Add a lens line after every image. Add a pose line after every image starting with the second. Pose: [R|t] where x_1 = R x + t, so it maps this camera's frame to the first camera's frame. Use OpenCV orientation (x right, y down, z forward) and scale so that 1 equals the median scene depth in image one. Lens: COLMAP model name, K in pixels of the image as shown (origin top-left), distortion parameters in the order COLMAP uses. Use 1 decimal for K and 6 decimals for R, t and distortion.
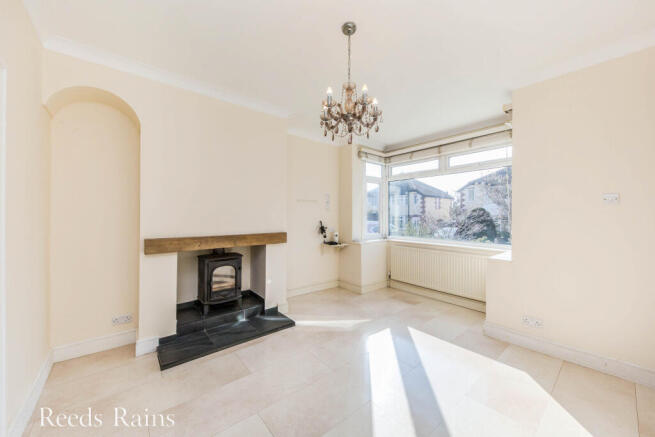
lens RADIAL K [[243.1, 0, 327.2], [0, 243.1, 217.2], [0, 0, 1]] dist [-0.001783, -0.000081]
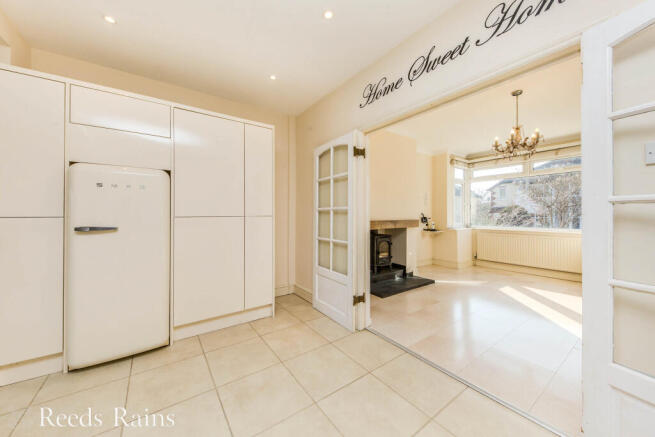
lens RADIAL K [[228.0, 0, 312.8], [0, 228.0, 211.8], [0, 0, 1]] dist [0.008804, 0.000432]
pose [[0.995014, 0.003385, -0.099677, -0.485572], [-0.004889, 0.999878, -0.014850, 0.029829], [0.099614, 0.015264, 0.994909, -0.288299]]
